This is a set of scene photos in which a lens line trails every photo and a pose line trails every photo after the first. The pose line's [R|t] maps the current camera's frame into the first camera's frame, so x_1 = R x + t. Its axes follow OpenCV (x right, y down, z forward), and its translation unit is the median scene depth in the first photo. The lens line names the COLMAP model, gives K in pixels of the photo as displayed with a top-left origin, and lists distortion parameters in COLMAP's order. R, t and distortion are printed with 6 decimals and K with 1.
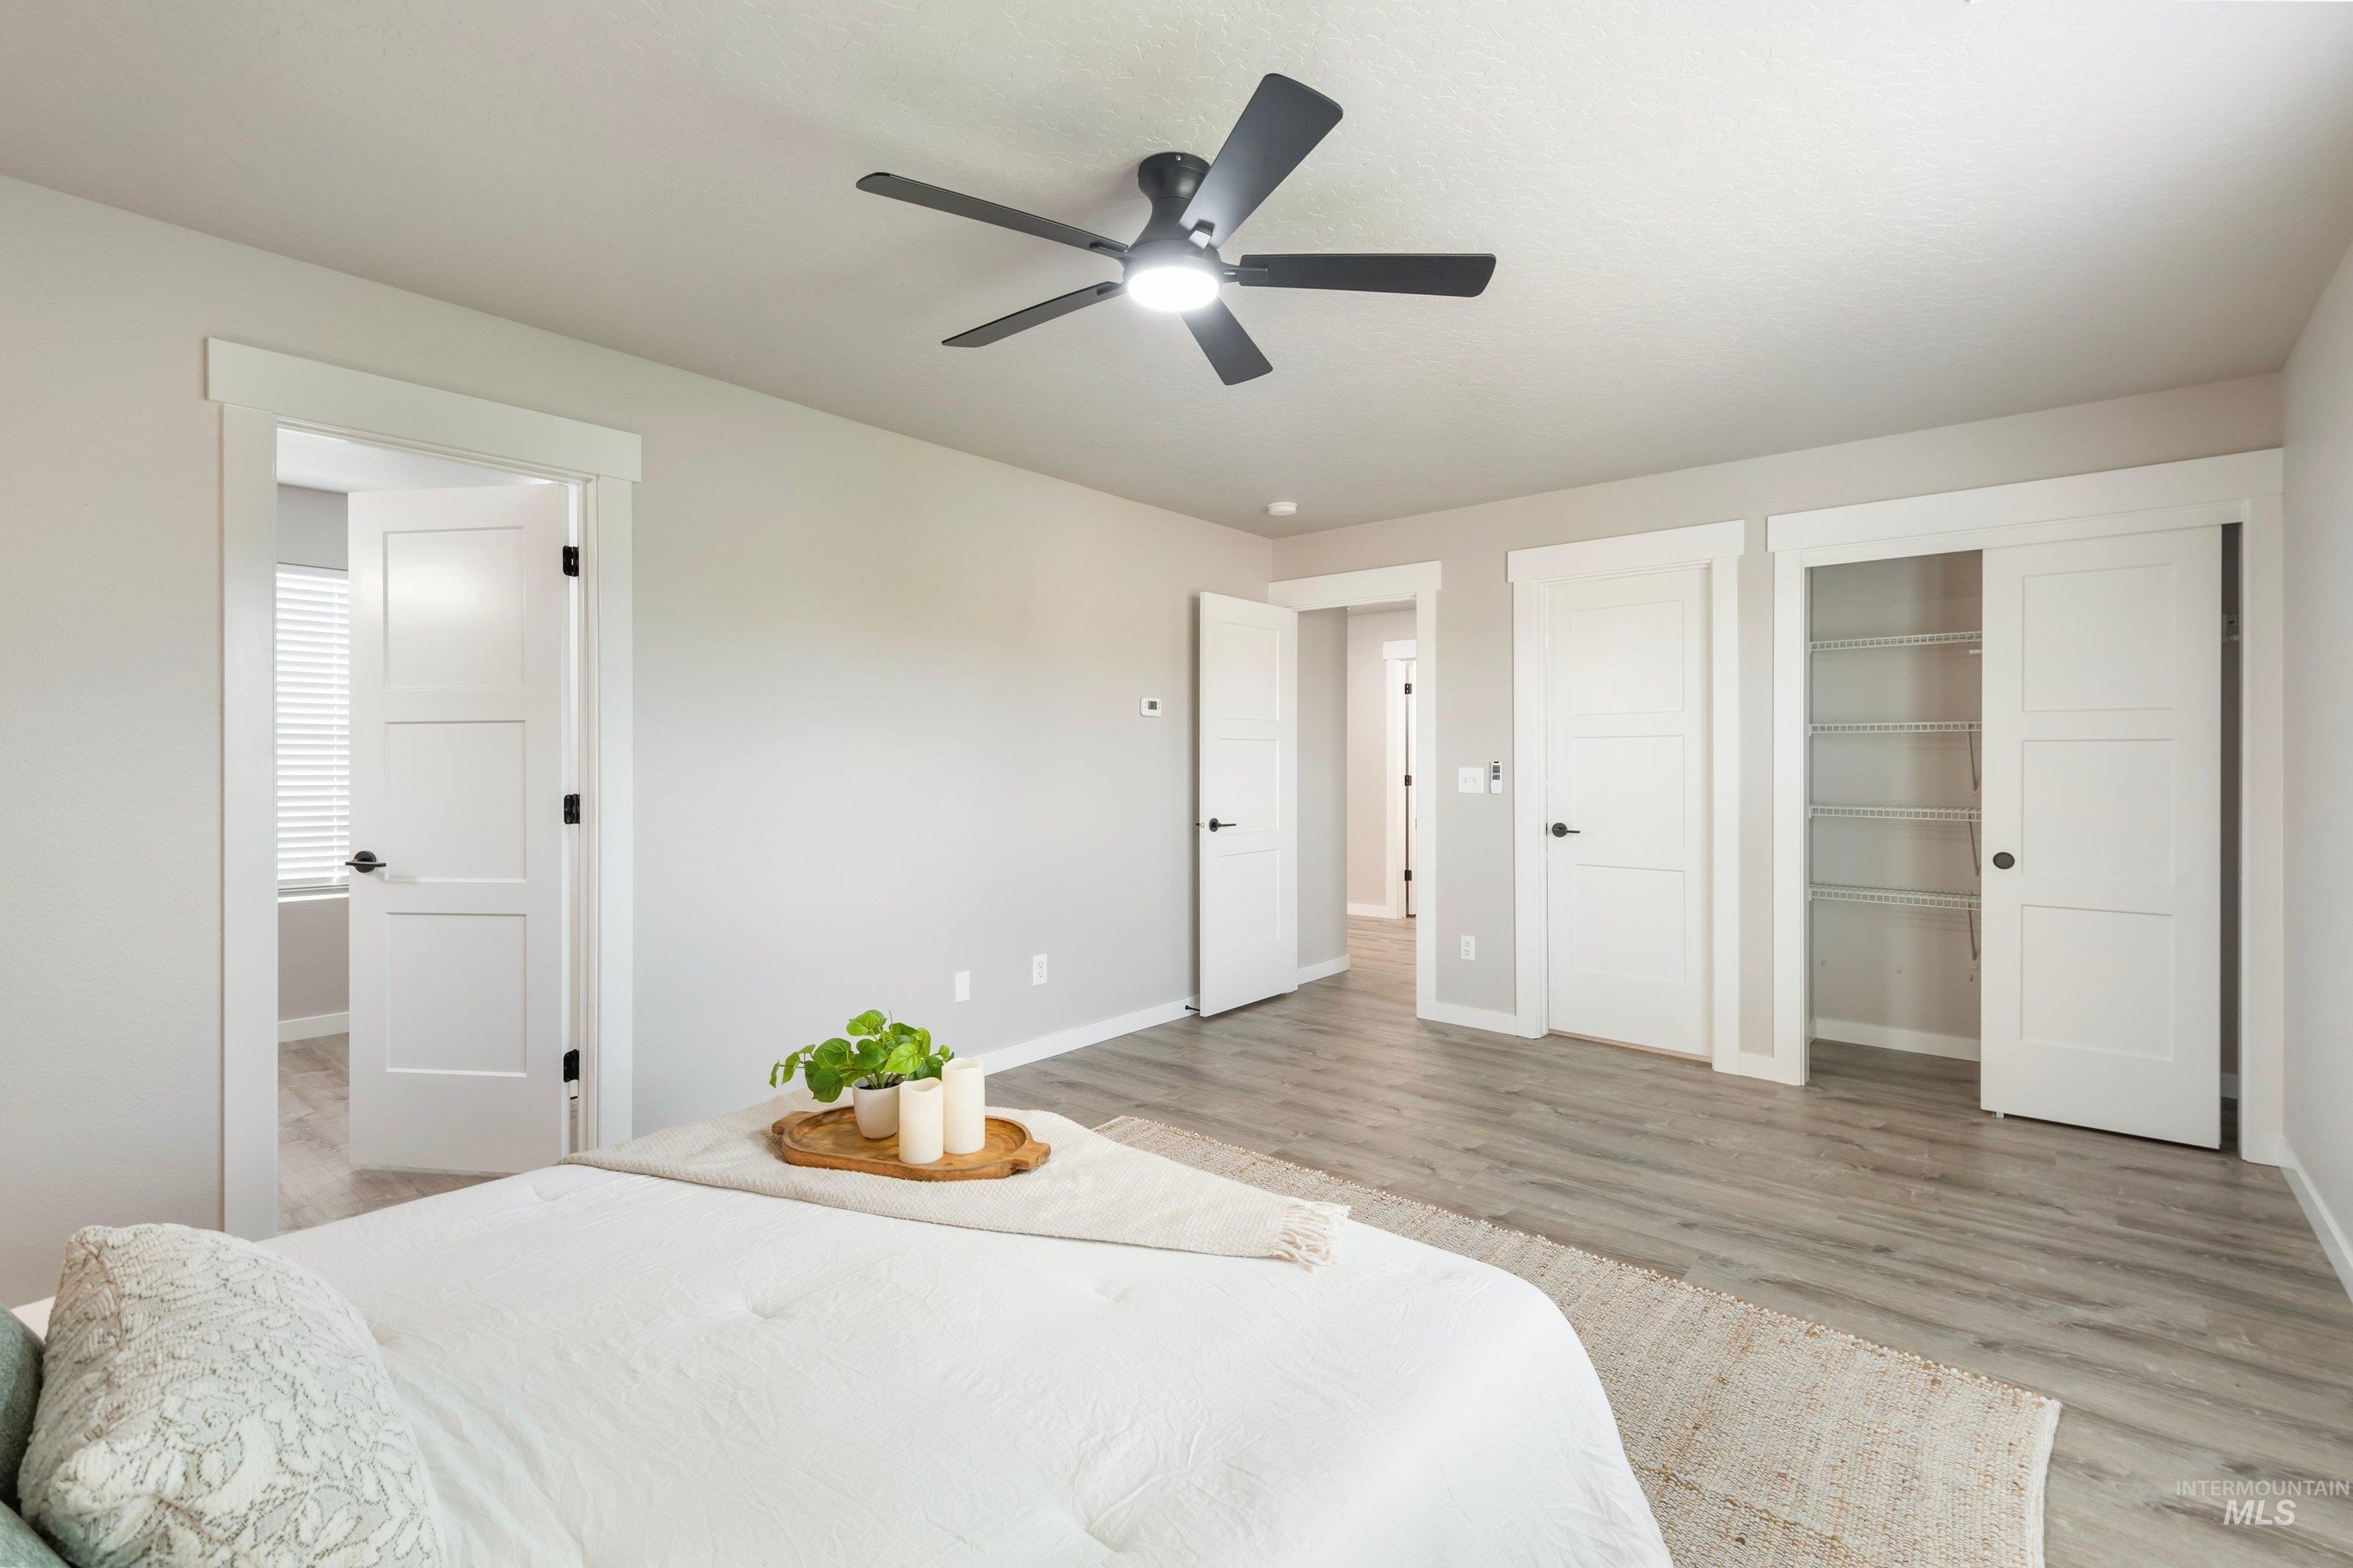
lens RADIAL K [[1060.4, 0, 1174.1], [0, 1060.4, 763.9], [0, 0, 1]] dist [0.003979, -0.004766]
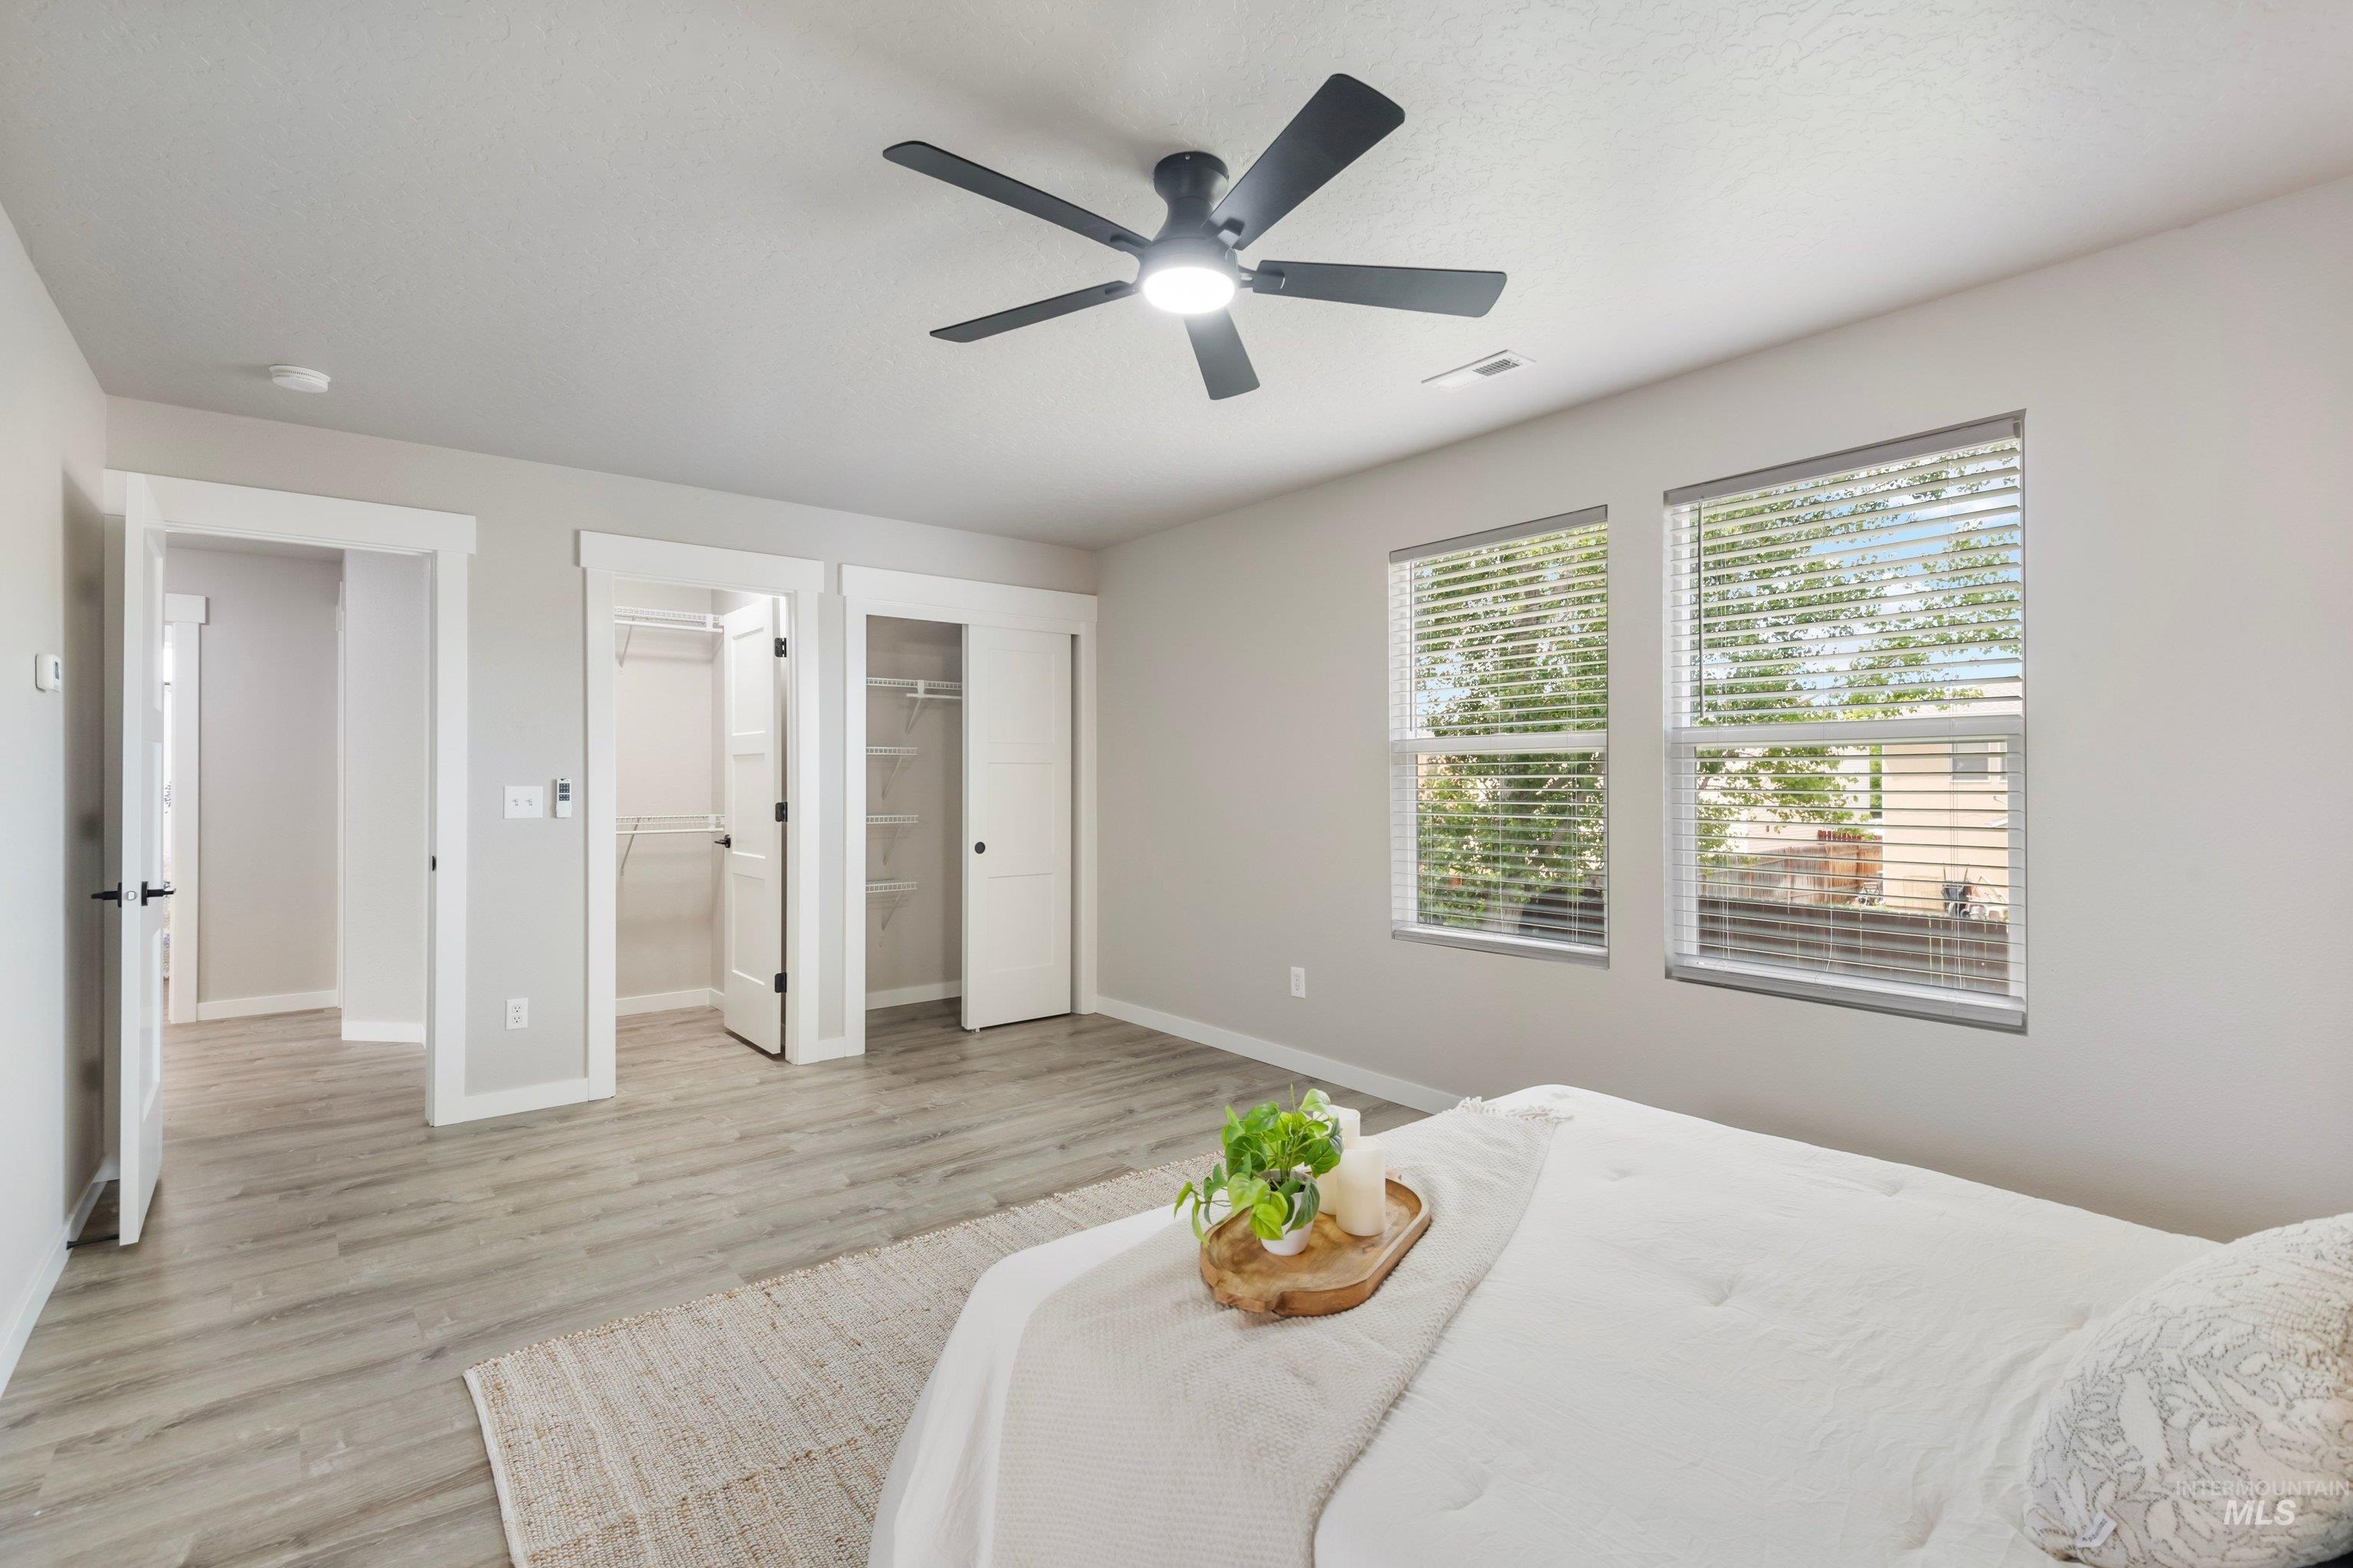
lens RADIAL K [[1060.4, 0, 1180.9], [0, 1060.4, 775.3], [0, 0, 1]] dist [0.003979, -0.004766]
pose [[0.181034, 0.000417, 0.983477, -0.599503], [0.004371, 0.999990, -0.001229, -0.002570], [-0.983467, 0.004521, 0.181031, 0.524606]]
